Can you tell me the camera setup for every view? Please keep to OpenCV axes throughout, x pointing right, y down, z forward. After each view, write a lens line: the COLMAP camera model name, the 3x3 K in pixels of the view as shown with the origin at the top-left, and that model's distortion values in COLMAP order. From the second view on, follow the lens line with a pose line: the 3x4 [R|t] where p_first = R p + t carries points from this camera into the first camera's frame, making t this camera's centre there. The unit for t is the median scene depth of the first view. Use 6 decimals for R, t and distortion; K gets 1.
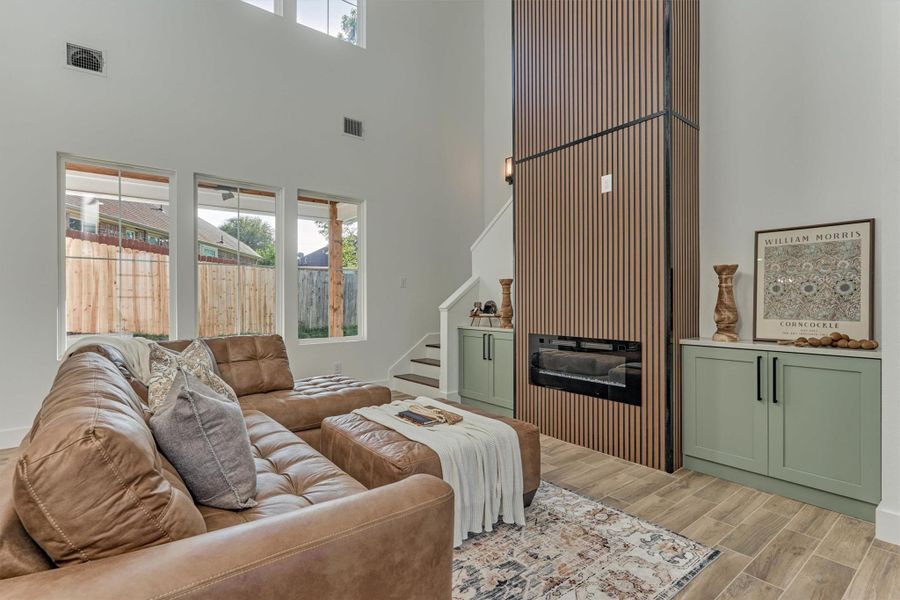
lens RADIAL K [[434.4, 0, 450.0], [0, 434.4, 300.0], [0, 0, 1]] dist [-0.001931, -0.000028]
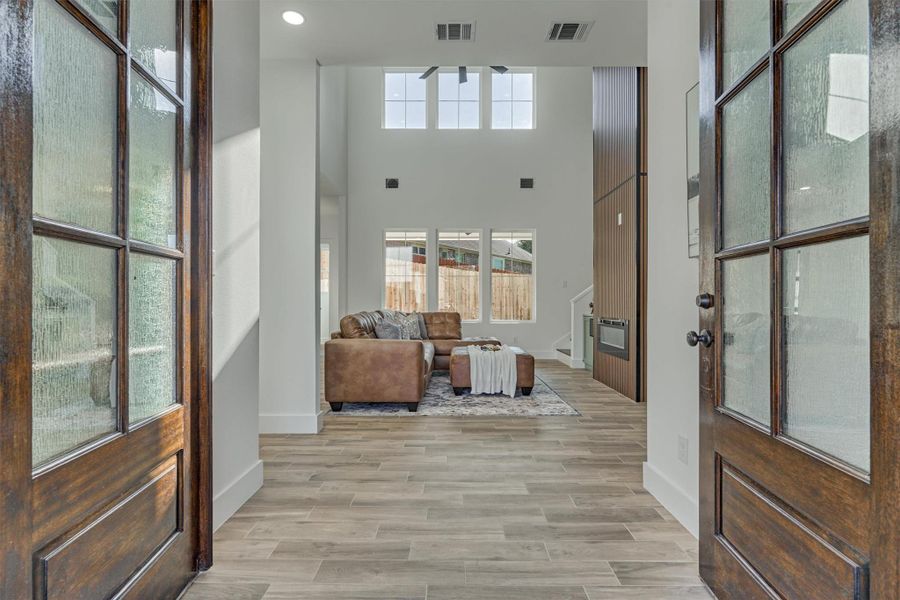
lens RADIAL K [[434.4, 0, 450.0], [0, 434.4, 300.0], [0, 0, 1]] dist [-0.001931, -0.000028]
pose [[0.781496, 0.003051, -0.623903, 1.022608], [-0.005237, 0.999985, -0.001670, 0.033556], [0.623888, 0.004572, 0.781500, -0.709522]]
